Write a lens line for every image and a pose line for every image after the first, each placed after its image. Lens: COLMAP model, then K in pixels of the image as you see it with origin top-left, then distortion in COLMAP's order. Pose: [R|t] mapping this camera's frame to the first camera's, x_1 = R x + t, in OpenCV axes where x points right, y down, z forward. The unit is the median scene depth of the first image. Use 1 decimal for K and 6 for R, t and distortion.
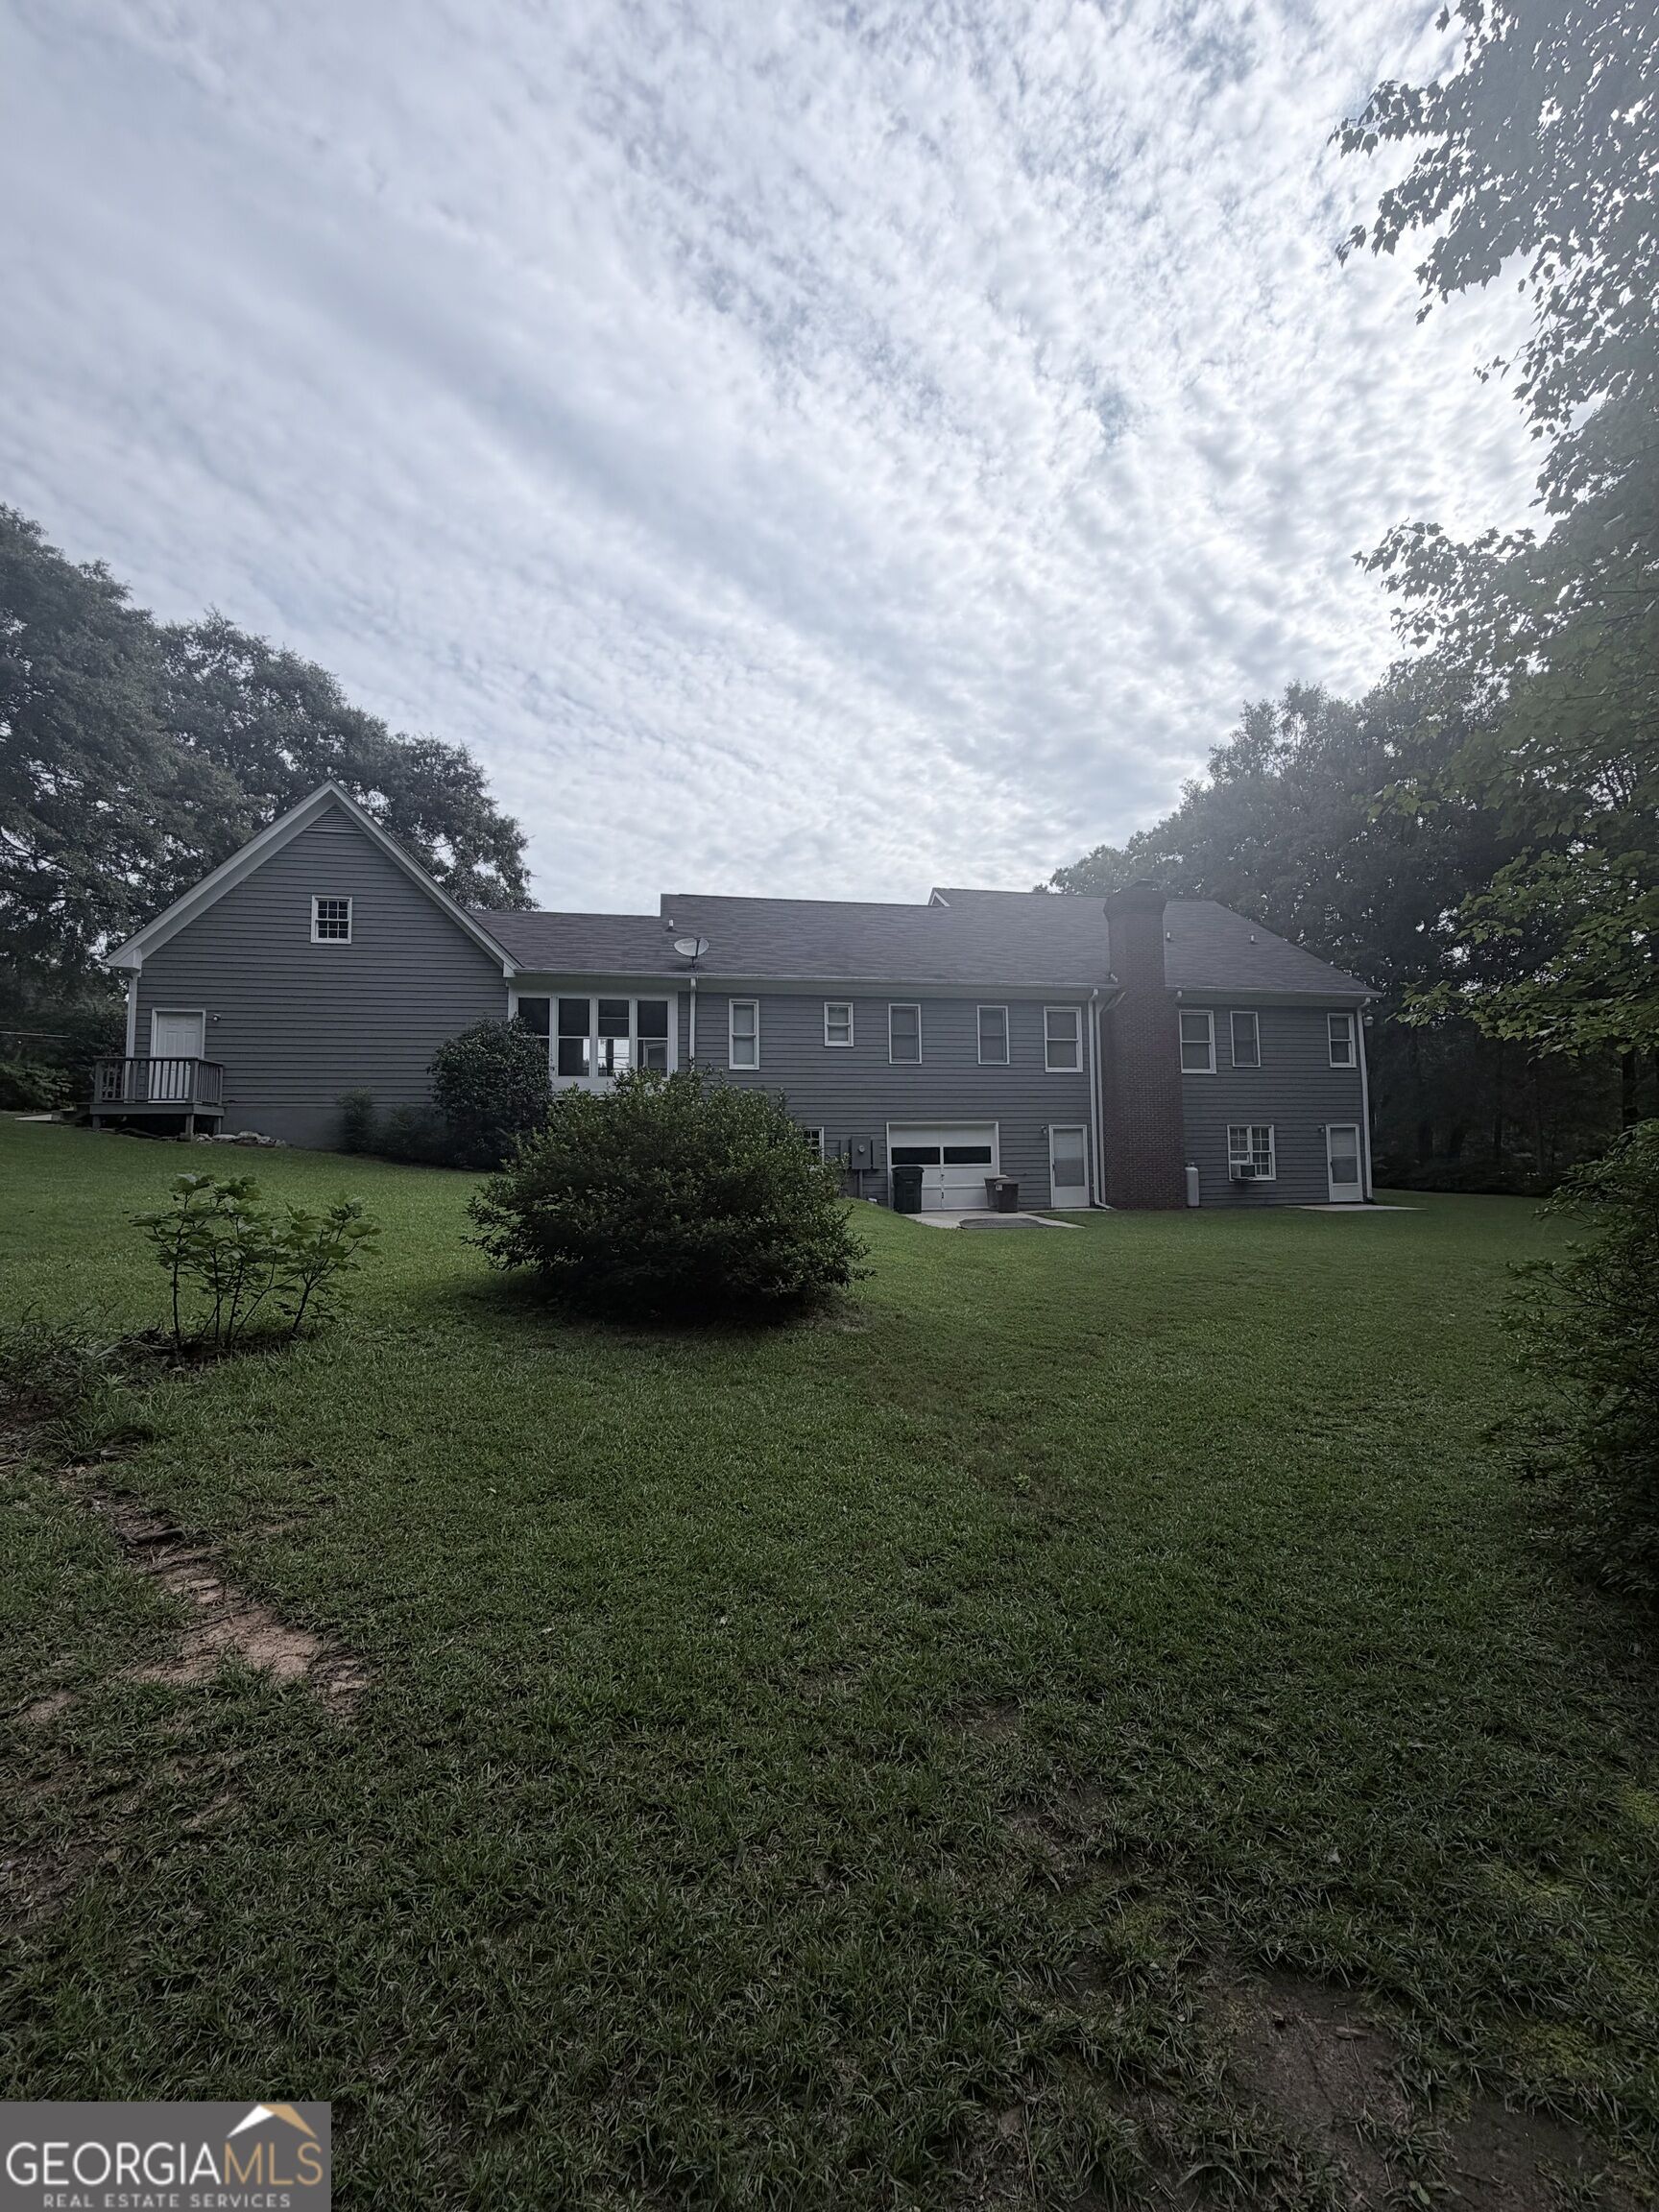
lens RADIAL K [[882.8, 0, 834.1], [0, 882.8, 1110.0], [0, 0, 1]] dist [-0.001719, -0.000196]
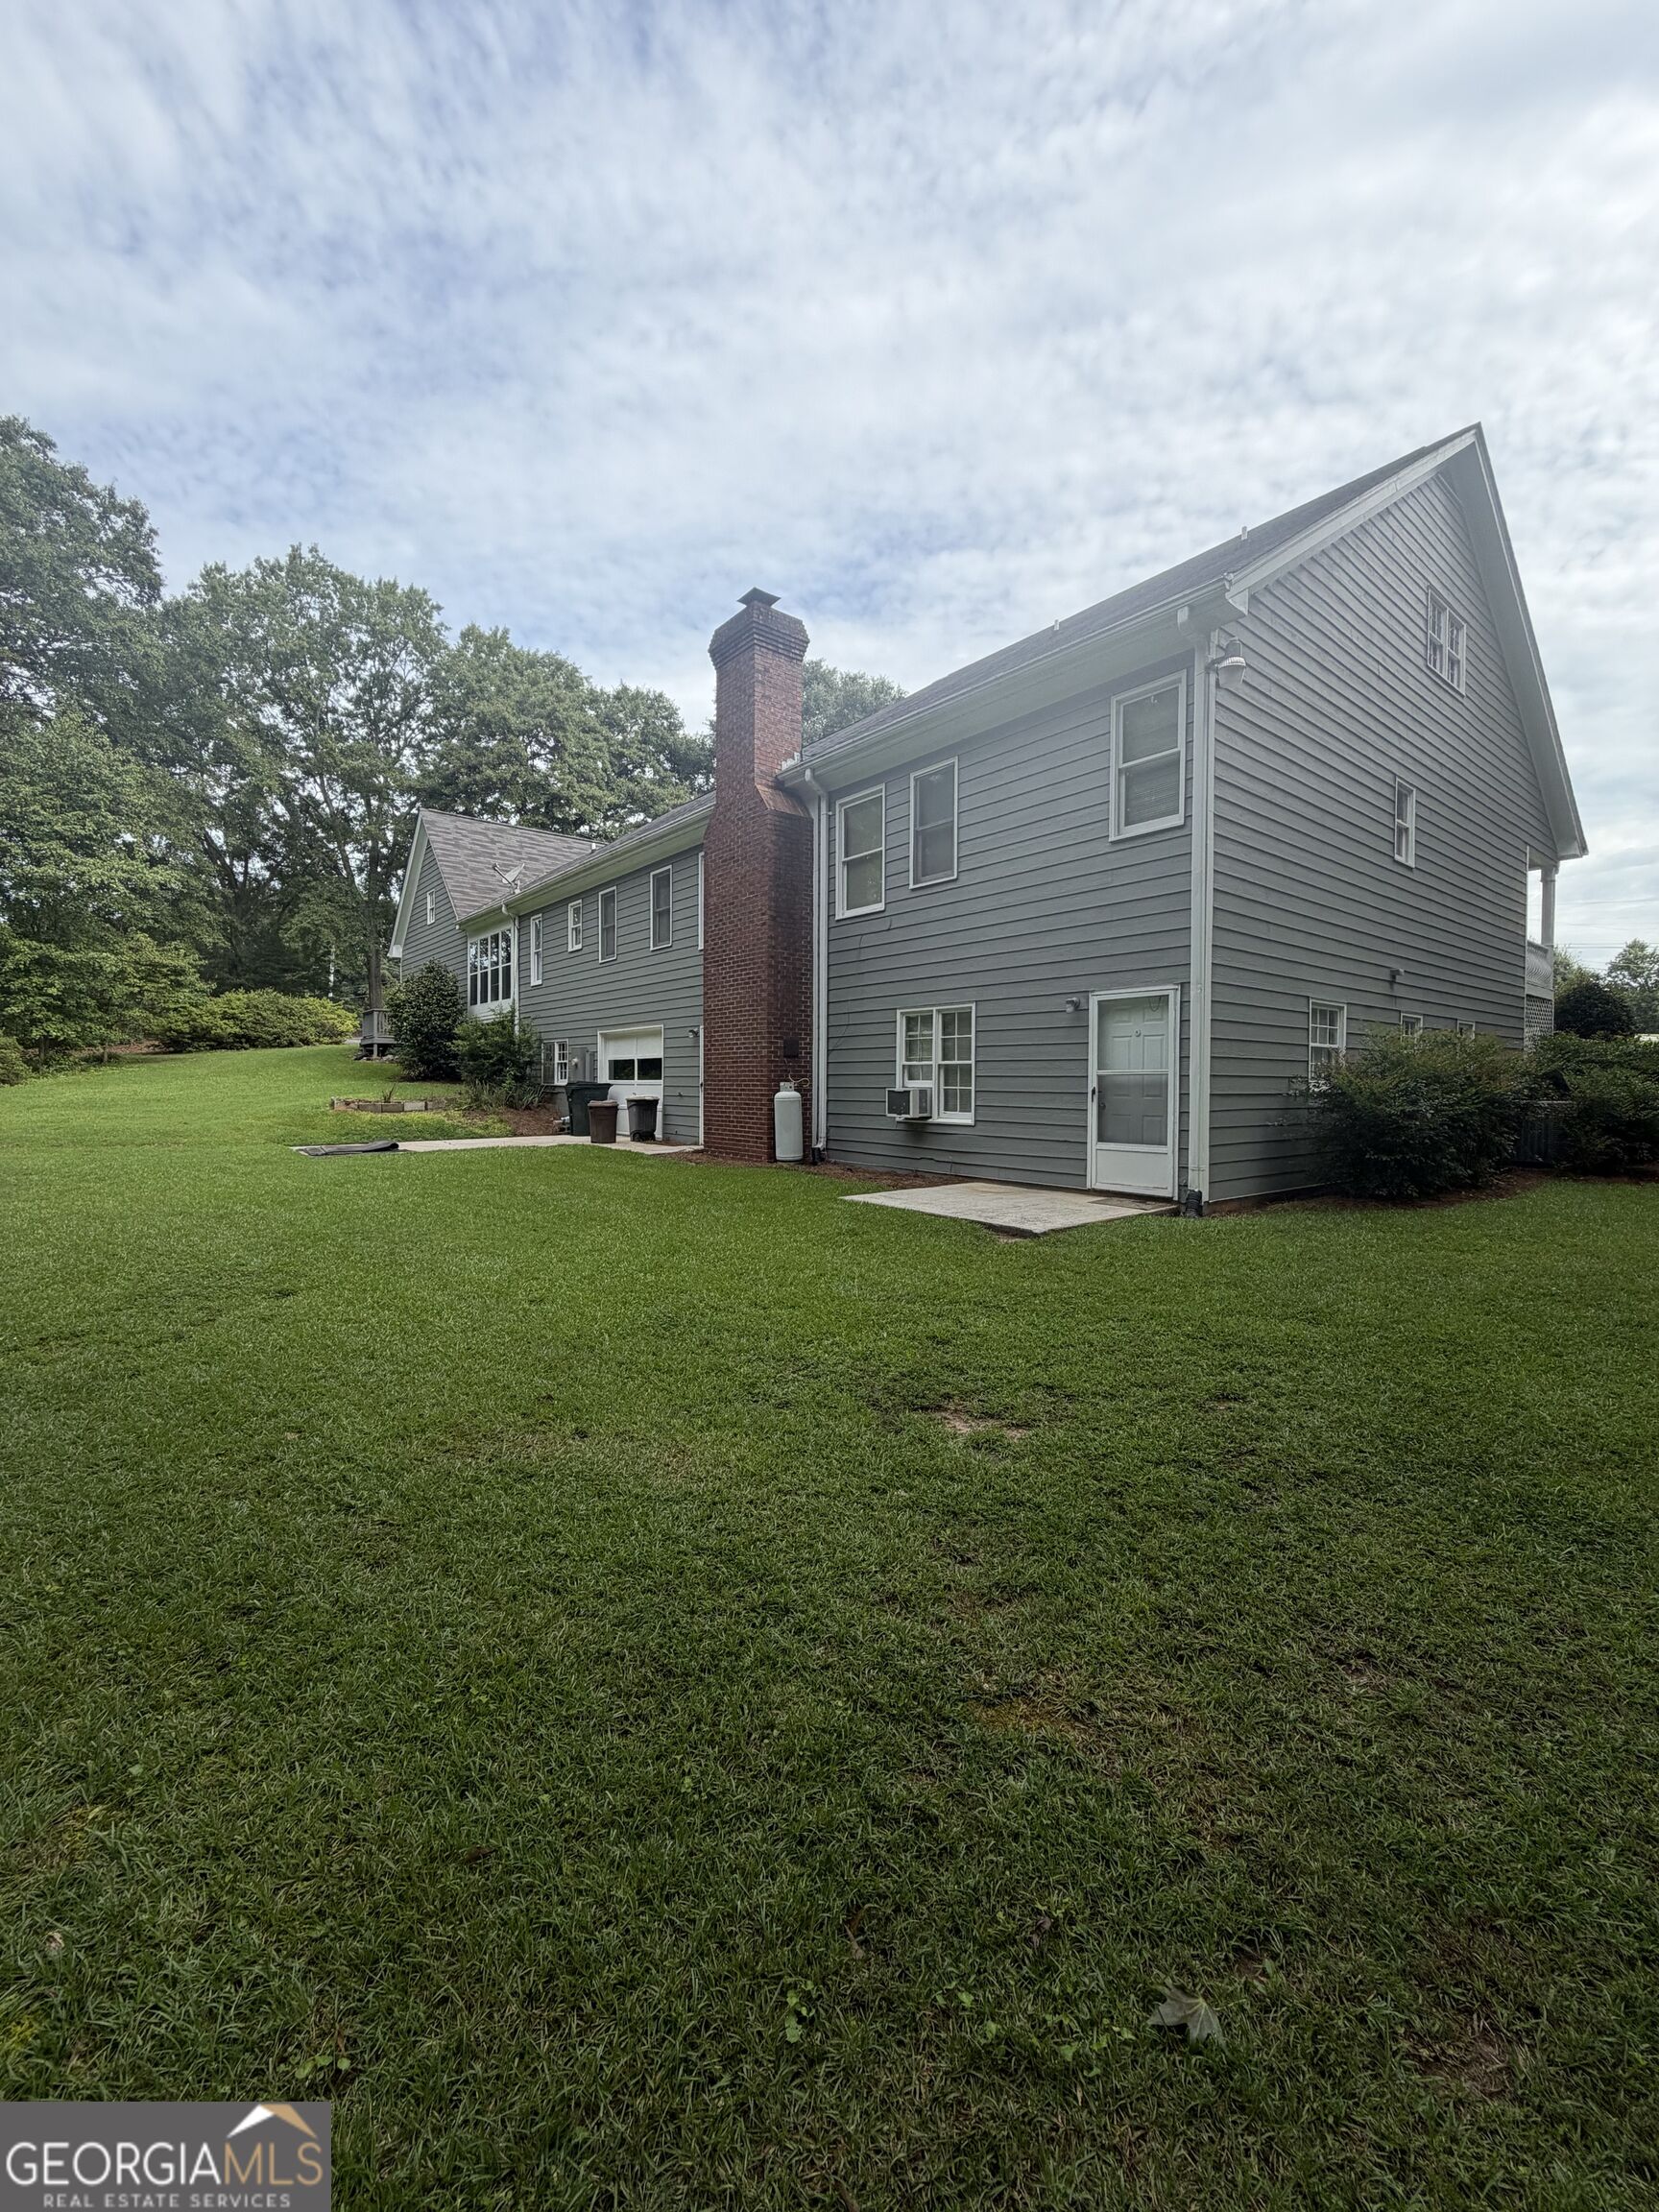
lens RADIAL K [[882.8, 0, 832.7], [0, 882.8, 1098.8], [0, 0, 1]] dist [-0.001719, -0.000196]
pose [[0.469056, 0.033344, -0.882539, 0.871523], [0.045603, 0.997040, 0.061908, 0.034621], [0.881990, -0.069285, 0.466147, 0.723639]]
